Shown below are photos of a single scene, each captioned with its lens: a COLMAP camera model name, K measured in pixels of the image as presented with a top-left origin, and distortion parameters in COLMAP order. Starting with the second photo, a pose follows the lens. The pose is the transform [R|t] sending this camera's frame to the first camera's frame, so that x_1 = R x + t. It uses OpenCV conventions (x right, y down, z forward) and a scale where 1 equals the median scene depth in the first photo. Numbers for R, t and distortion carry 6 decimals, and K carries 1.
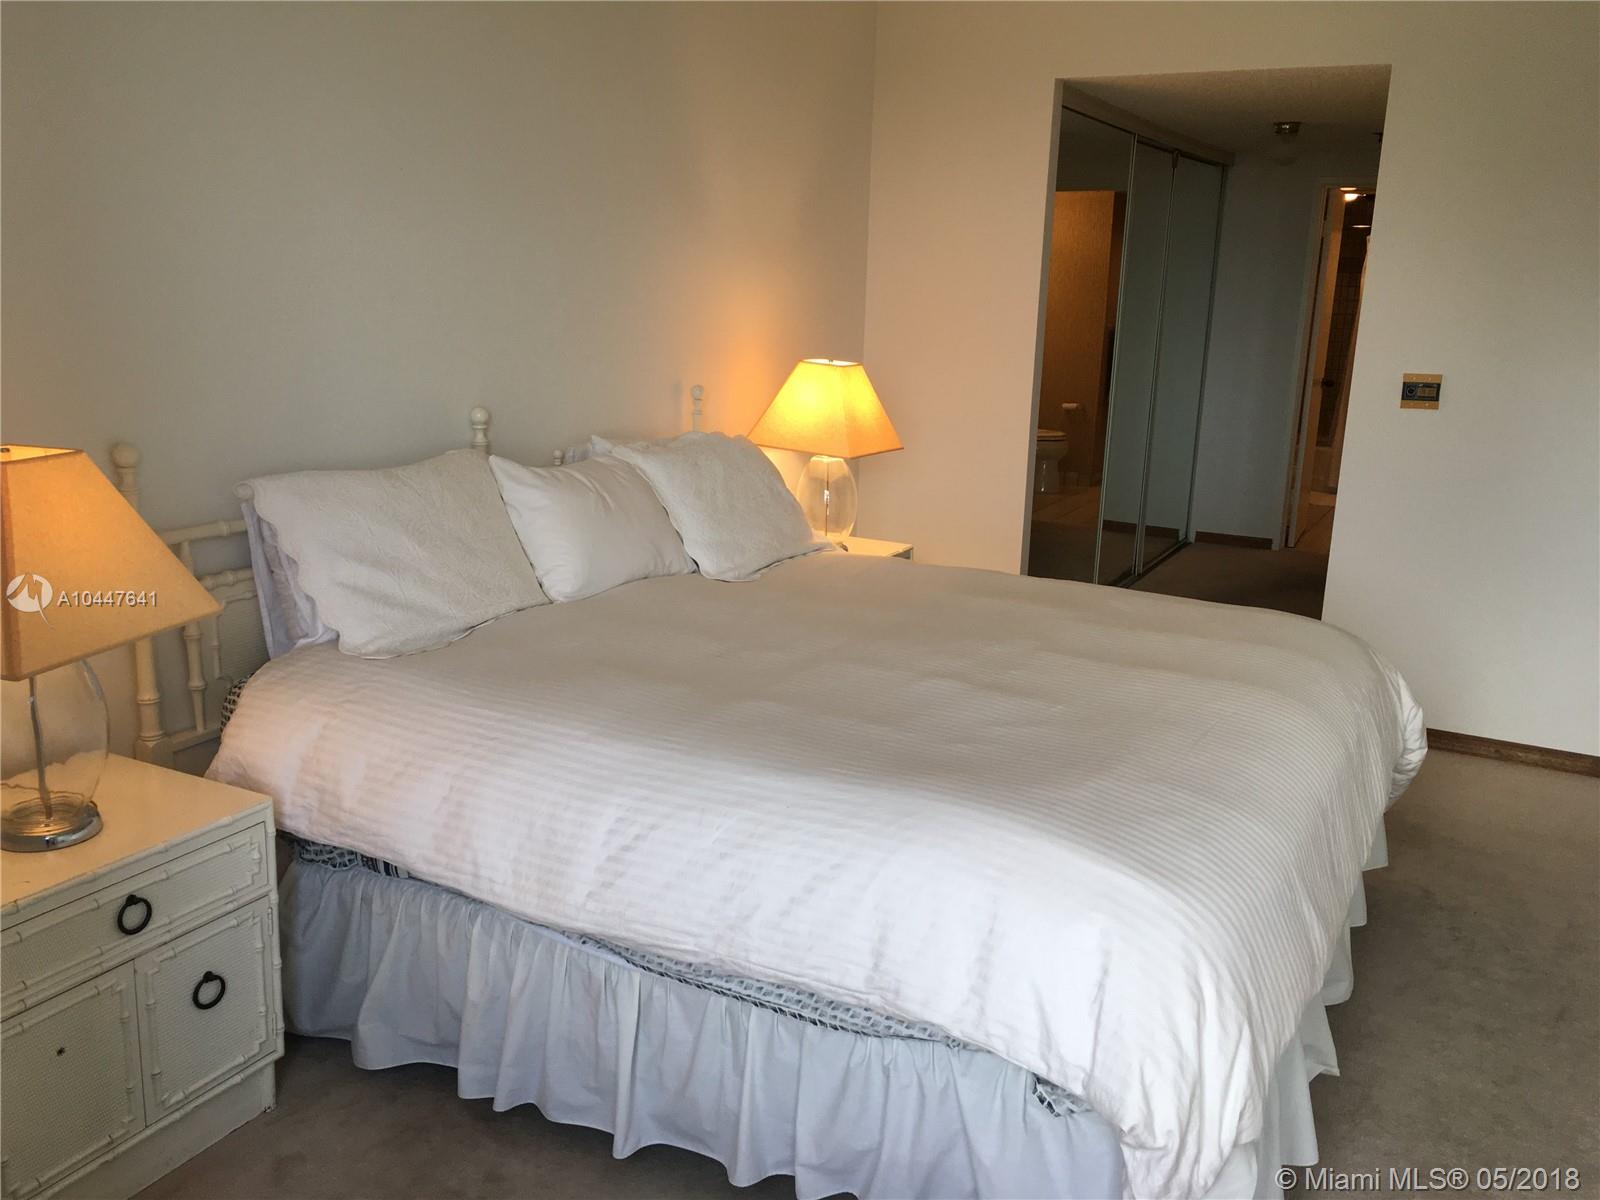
lens RADIAL K [[1371.6, 0, 803.6], [0, 1371.6, 590.5], [0, 0, 1]] dist [0.094356, -0.129185]
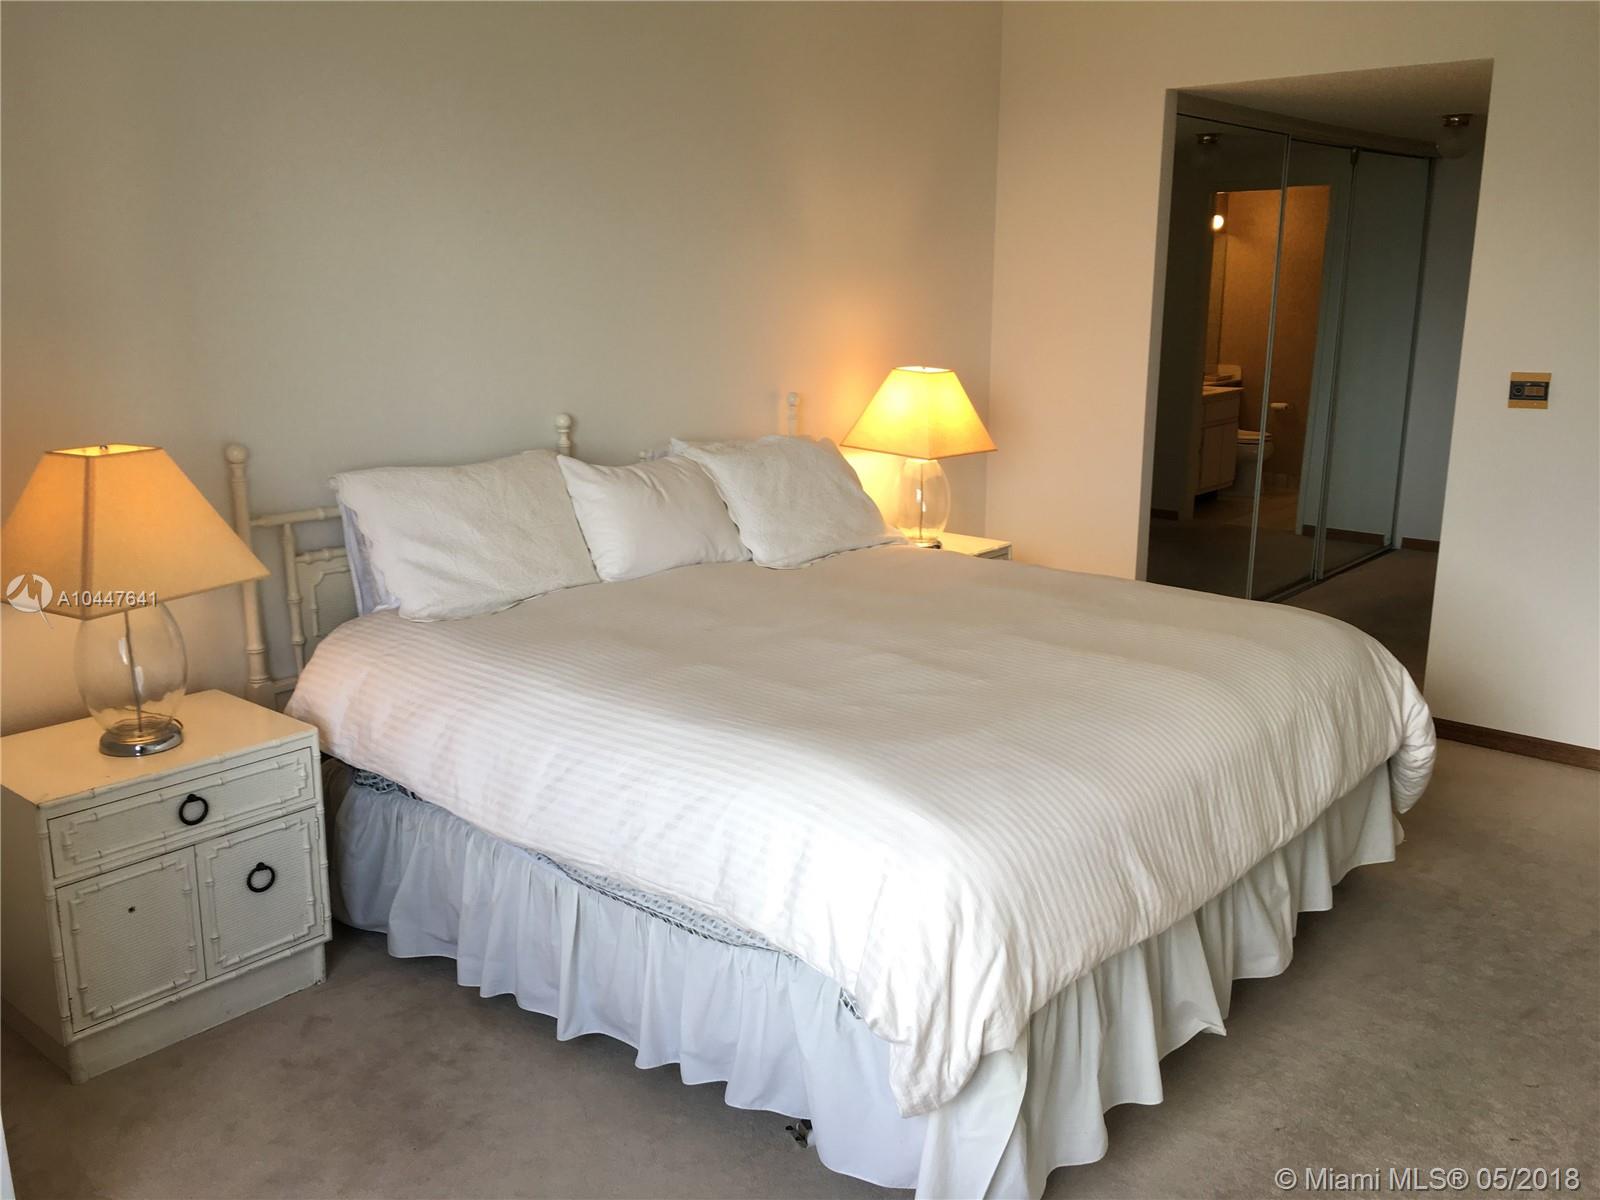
lens RADIAL K [[1371.6, 0, 803.6], [0, 1371.6, 590.5], [0, 0, 1]] dist [0.094356, -0.129185]
pose [[0.974978, 0.021111, -0.221299, 0.308744], [-0.022243, 0.999749, -0.002626, 0.019292], [0.221188, 0.007483, 0.975203, -0.112694]]
